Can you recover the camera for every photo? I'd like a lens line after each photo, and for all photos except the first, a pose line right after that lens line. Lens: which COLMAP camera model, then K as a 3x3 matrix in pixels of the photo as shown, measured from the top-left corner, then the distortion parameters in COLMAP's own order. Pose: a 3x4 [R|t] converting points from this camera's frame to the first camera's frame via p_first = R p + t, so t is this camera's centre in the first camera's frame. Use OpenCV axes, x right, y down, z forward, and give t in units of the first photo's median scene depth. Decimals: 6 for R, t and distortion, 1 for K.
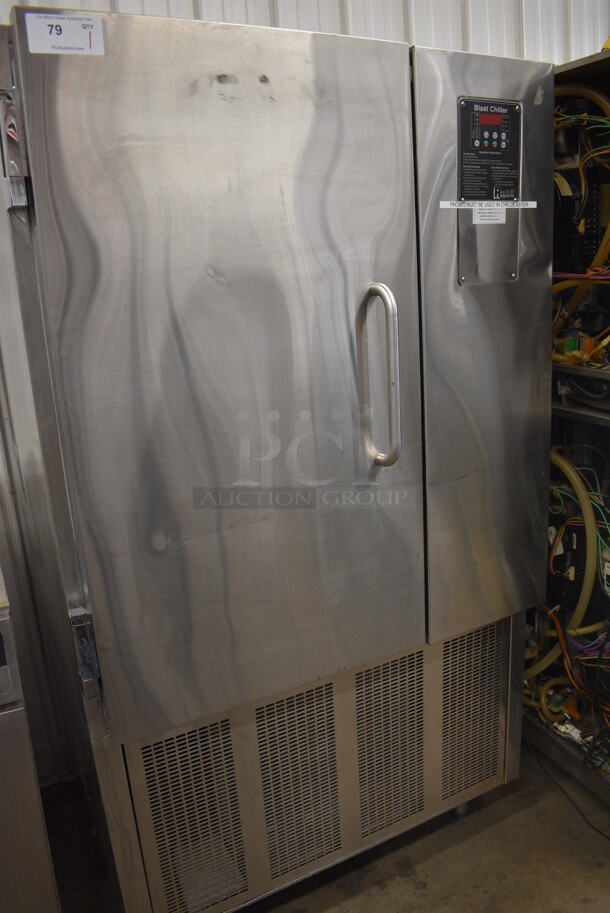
lens RADIAL K [[708.5, 0, 305.0], [0, 708.5, 456.5], [0, 0, 1]] dist [-0.090780, 0.006830]
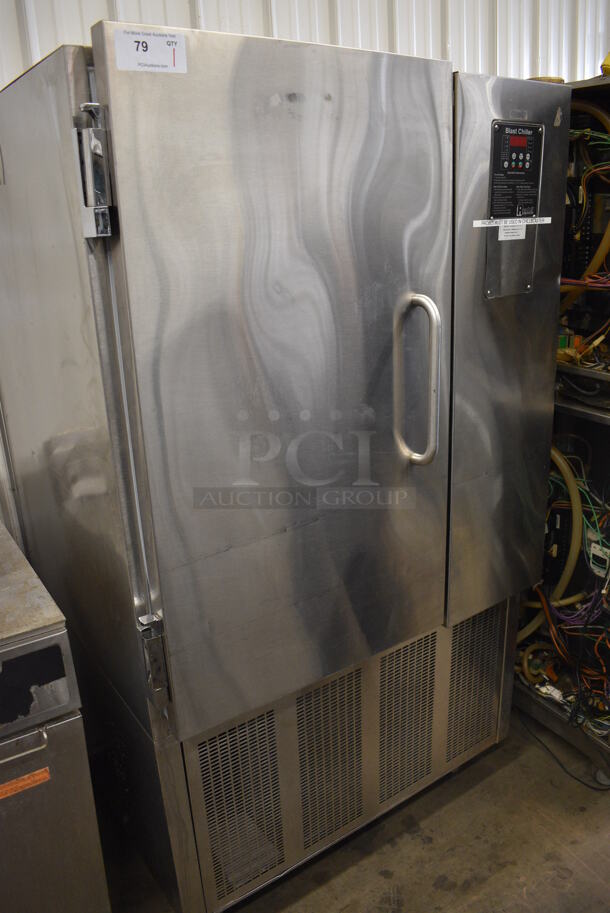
lens RADIAL K [[708.5, 0, 305.0], [0, 708.5, 456.5], [0, 0, 1]] dist [-0.090780, 0.006830]
pose [[0.992225, -0.022416, 0.122421, -0.154093], [0.014092, 0.997555, 0.068450, -0.067582], [-0.123656, -0.066192, 0.990115, -0.028434]]
